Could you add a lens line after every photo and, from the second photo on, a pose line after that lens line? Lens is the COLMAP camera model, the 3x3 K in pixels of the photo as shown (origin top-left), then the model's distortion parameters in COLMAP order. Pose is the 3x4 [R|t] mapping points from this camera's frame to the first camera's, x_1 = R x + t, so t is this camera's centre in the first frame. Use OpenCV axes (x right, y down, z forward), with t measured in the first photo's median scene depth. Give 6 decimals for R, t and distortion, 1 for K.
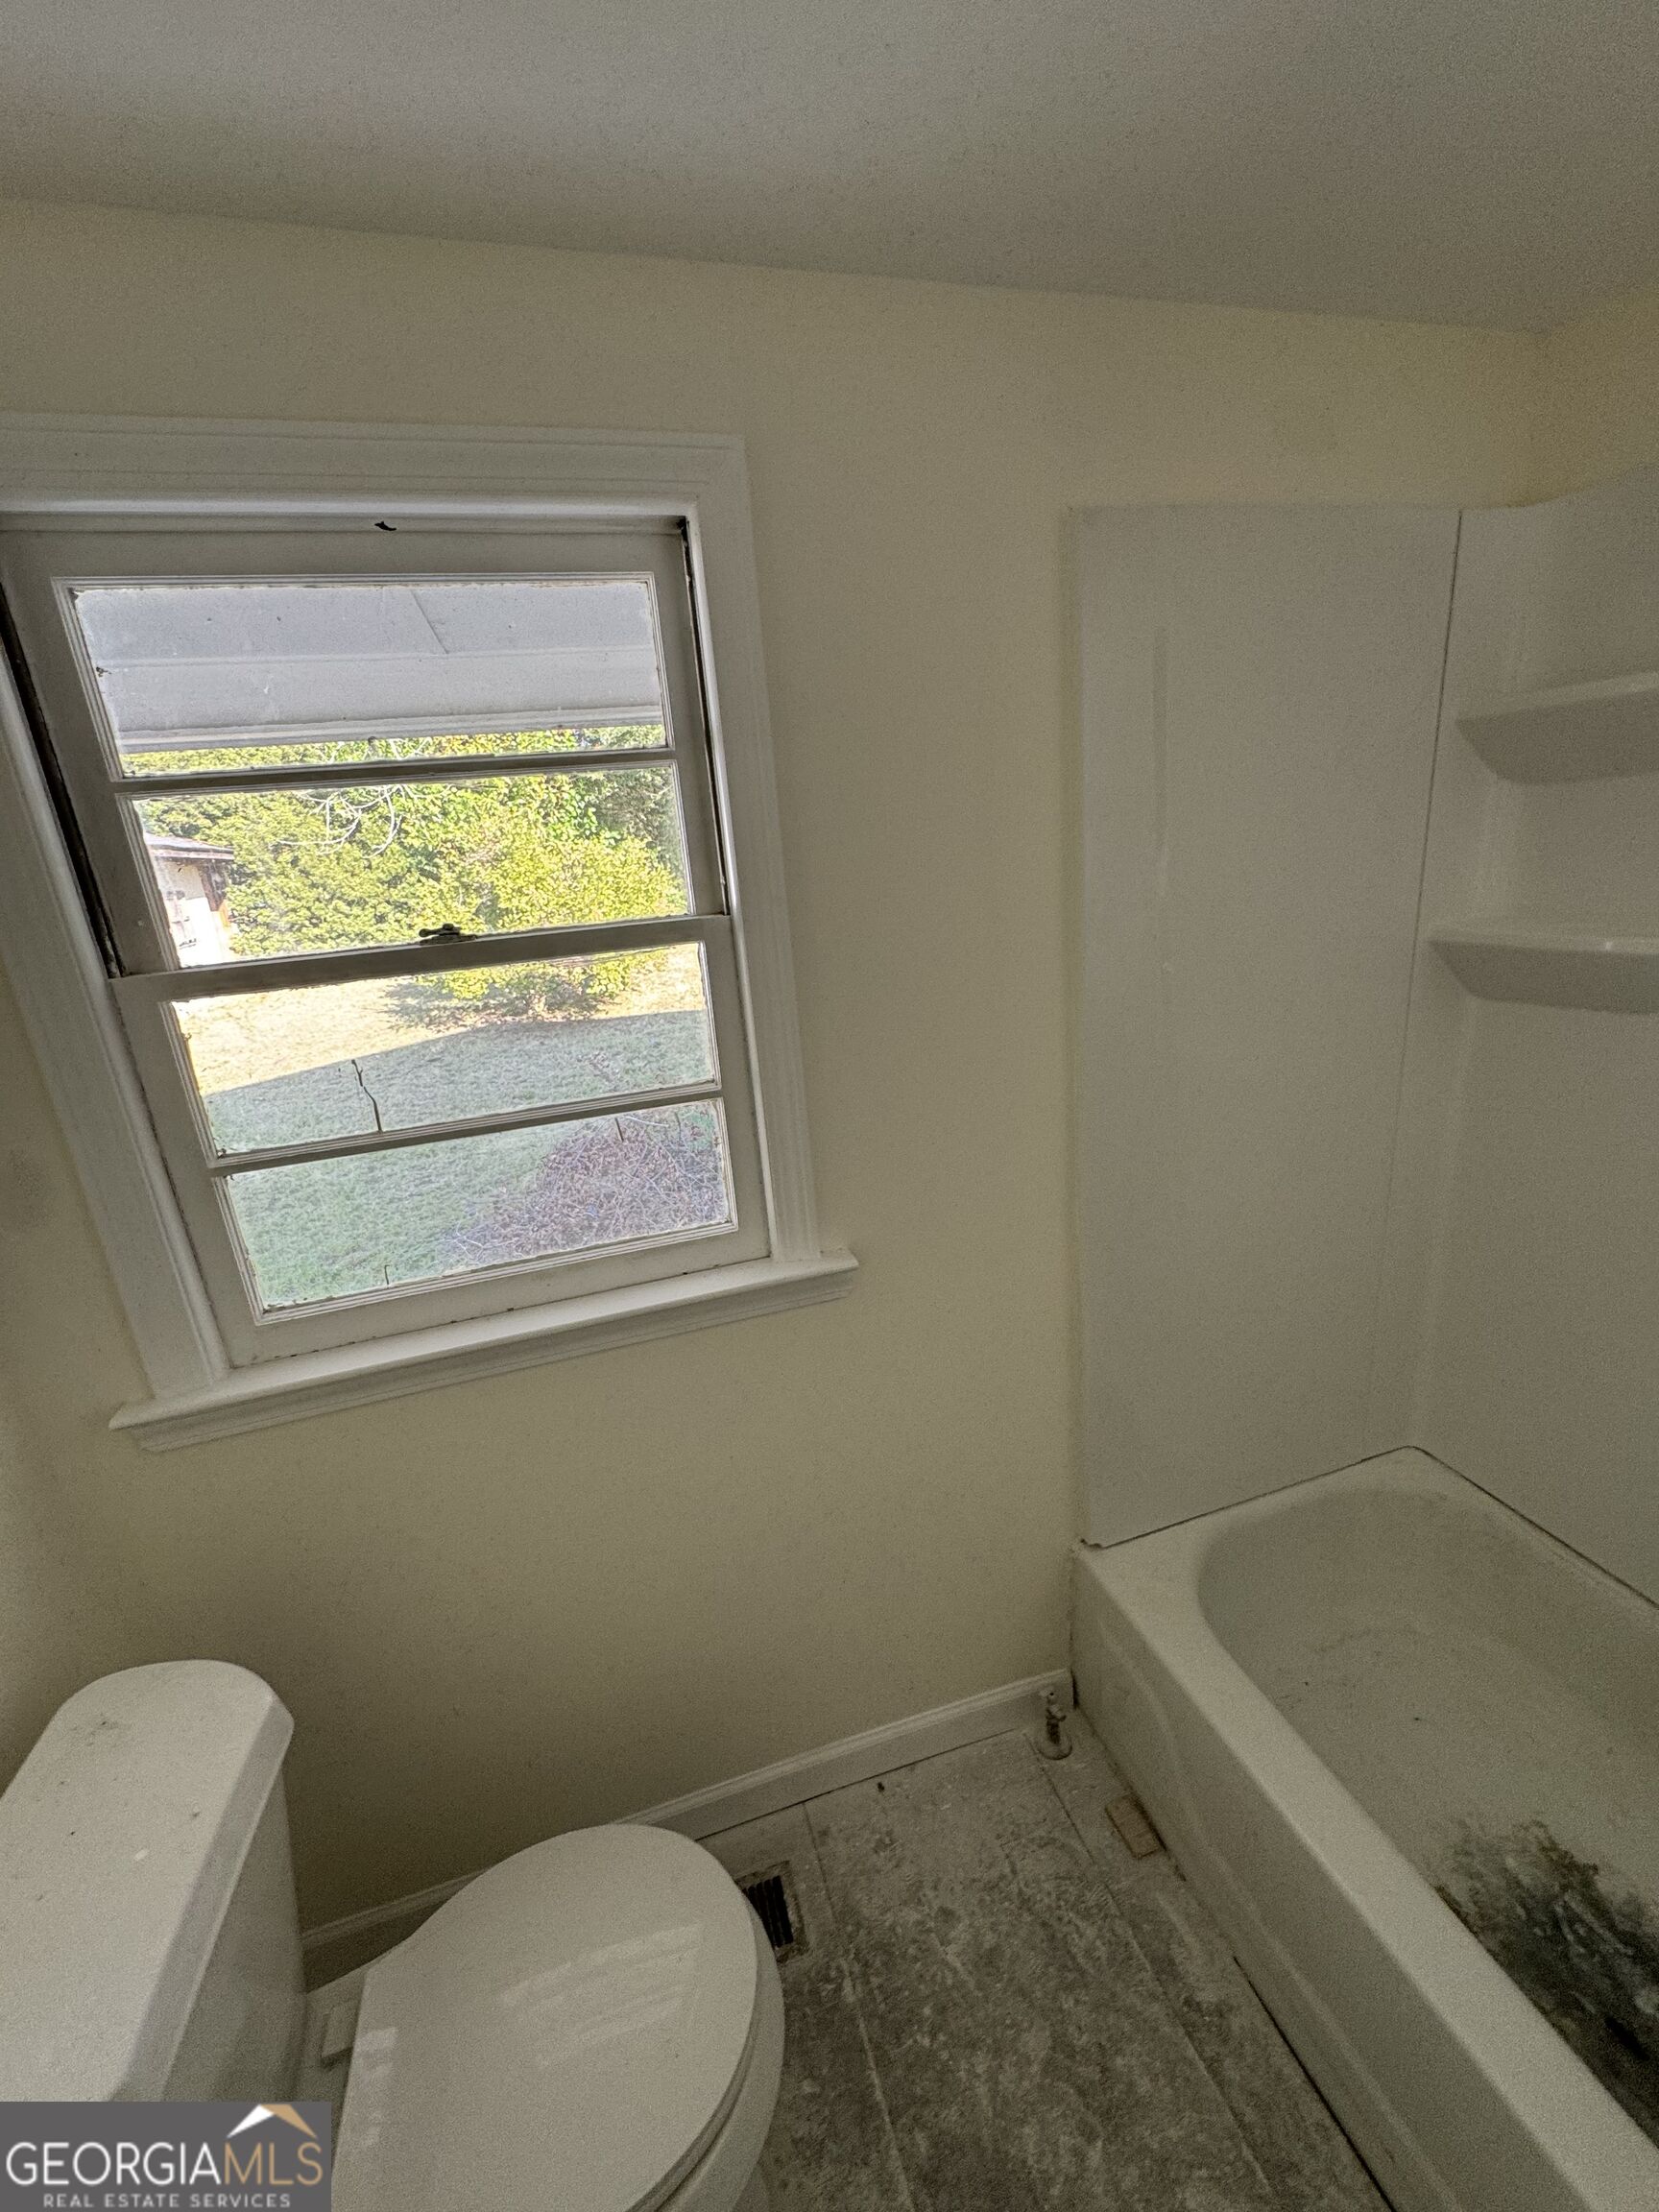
lens RADIAL K [[879.3, 0, 829.4], [0, 879.3, 1108.0], [0, 0, 1]] dist [-0.003934, 0.001004]
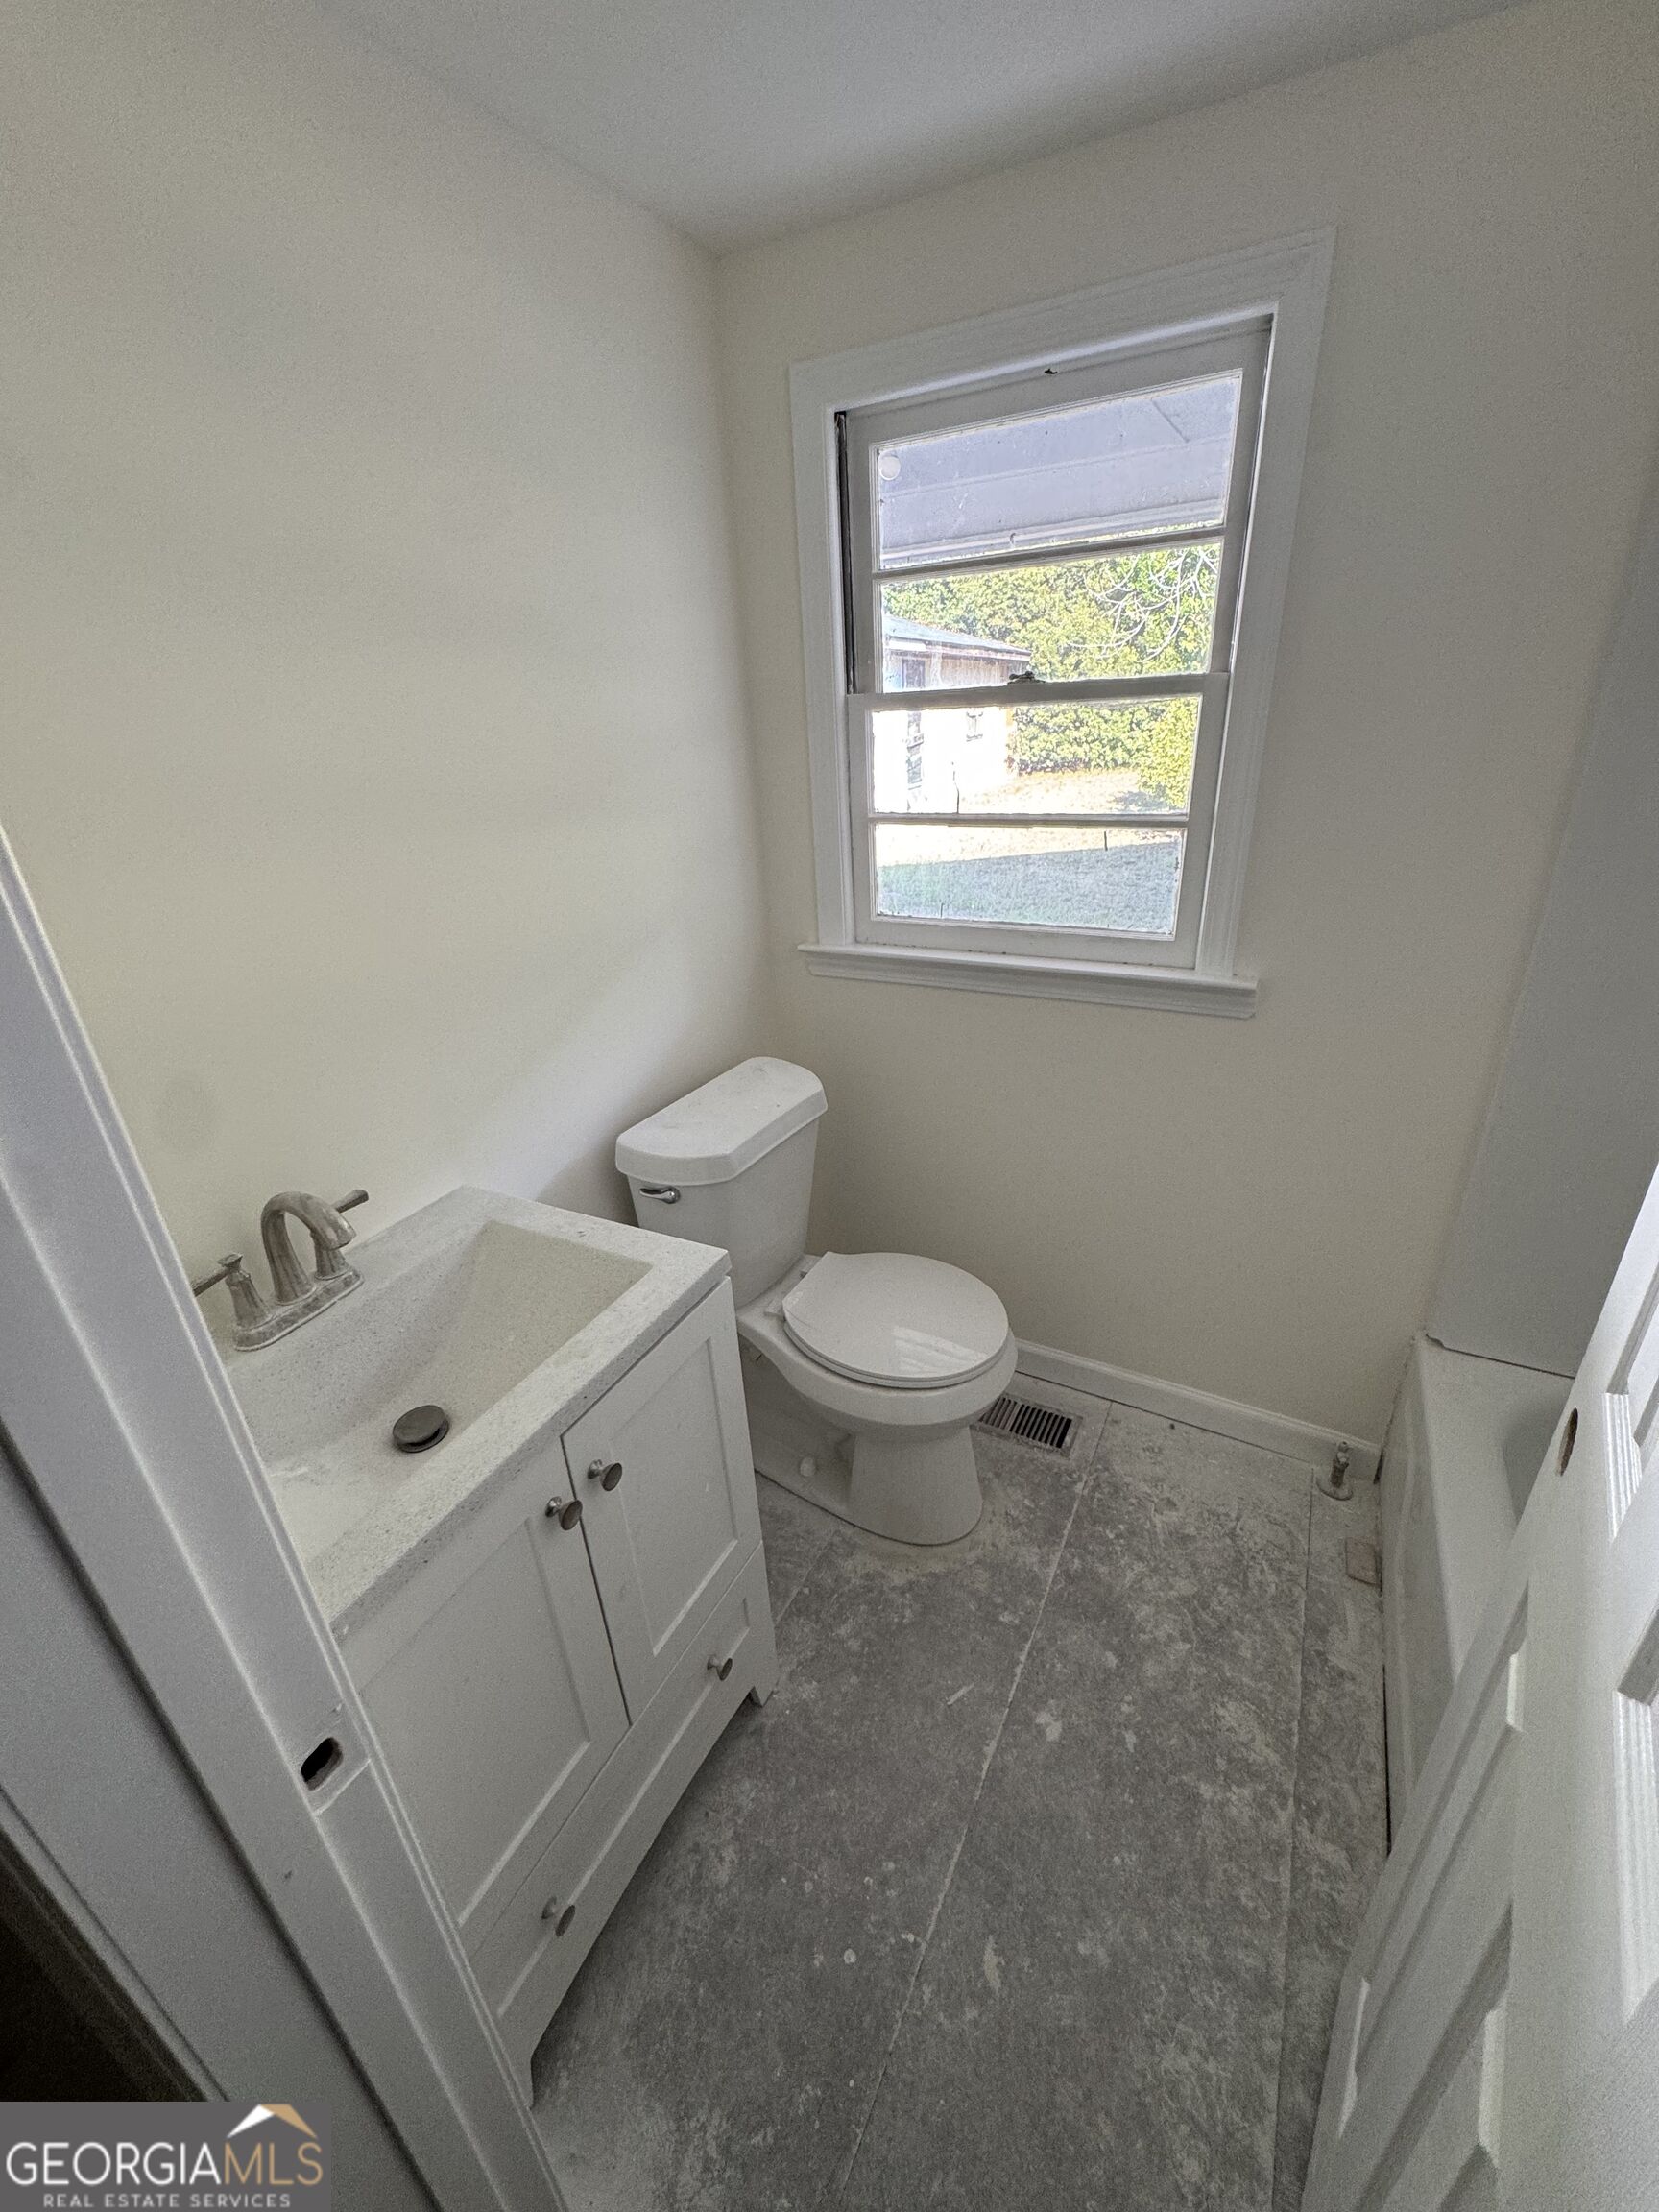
lens RADIAL K [[879.3, 0, 835.1], [0, 879.3, 1105.8], [0, 0, 1]] dist [-0.003934, 0.001004]
pose [[0.707715, 0.334339, -0.622380, 0.376362], [-0.214442, 0.941032, 0.261673, 0.121463], [0.673167, -0.051725, 0.737679, -0.255400]]
